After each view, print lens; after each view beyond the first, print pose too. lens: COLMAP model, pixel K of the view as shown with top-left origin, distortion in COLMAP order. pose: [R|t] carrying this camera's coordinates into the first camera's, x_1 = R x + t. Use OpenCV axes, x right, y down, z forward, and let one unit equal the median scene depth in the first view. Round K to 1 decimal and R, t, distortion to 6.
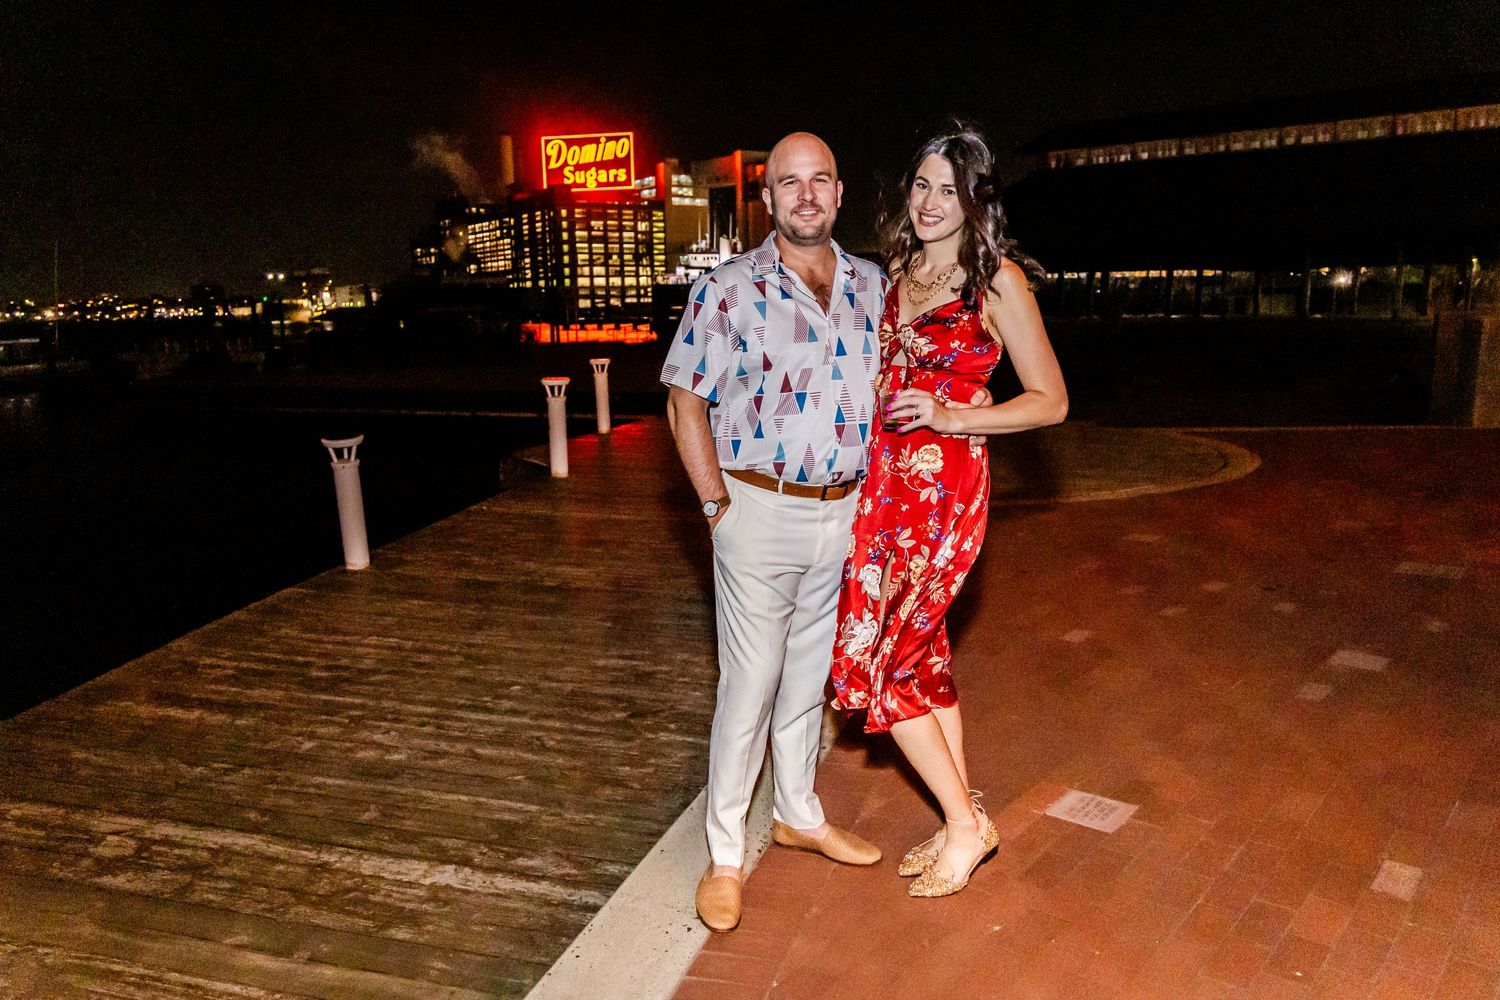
lens RADIAL K [[1072.6, 0, 762.7], [0, 1072.6, 515.6], [0, 0, 1]] dist [-0.030342, 0.019306]
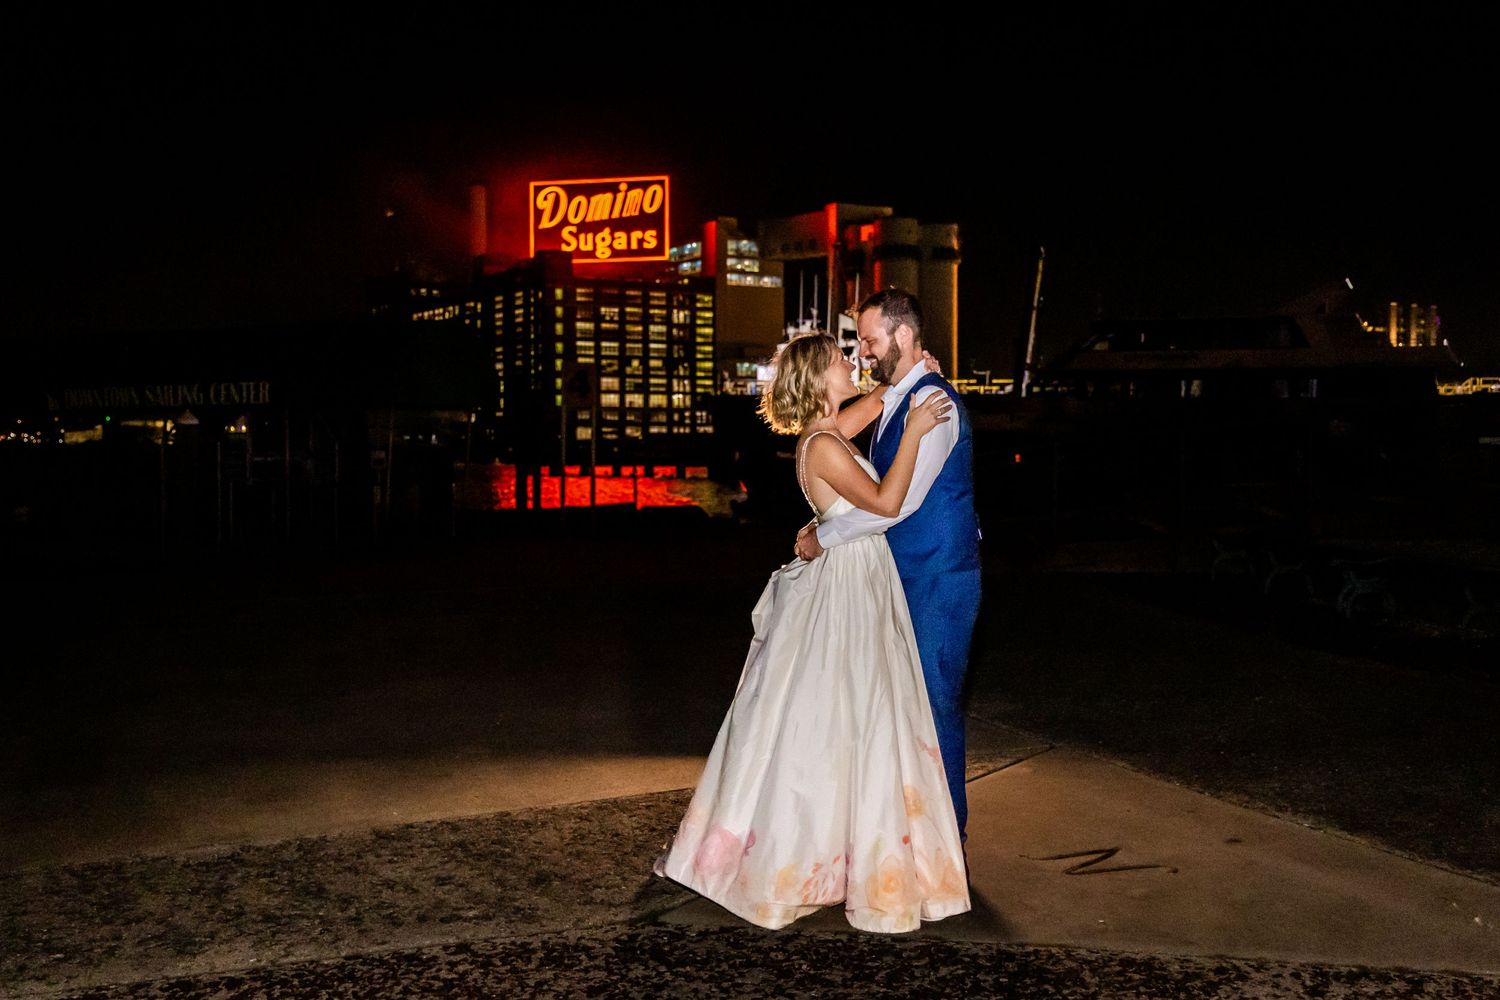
lens RADIAL K [[1400.6, 0, 697.3], [0, 1400.6, 508.6], [0, 0, 1]] dist [-0.003502, 0.000000]
pose [[0.996838, 0.020280, -0.076825, -0.035132], [-0.031431, 0.988659, -0.146853, -0.034395], [0.072975, 0.148804, 0.986170, 0.191959]]
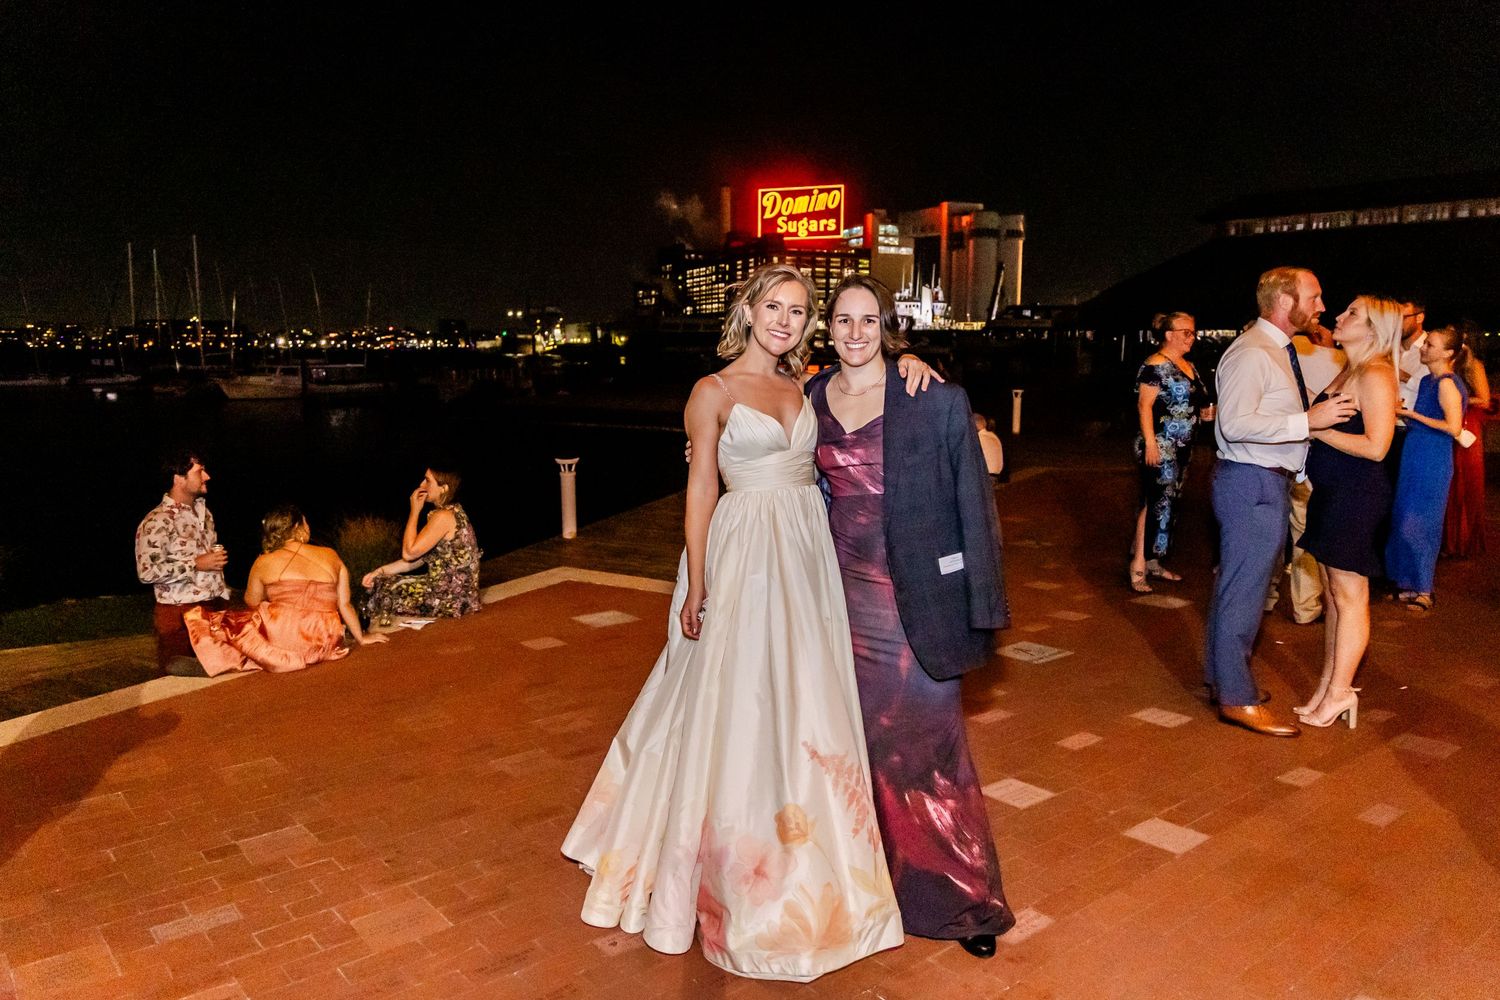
lens RADIAL K [[1072.6, 0, 746.0], [0, 1072.6, 512.0], [0, 0, 1]] dist [-0.030342, 0.019306]
pose [[0.980211, 0.052740, -0.190801, 0.001569], [-0.060644, 0.997517, -0.035821, 0.006518], [0.188438, 0.046683, 0.980975, -0.037103]]
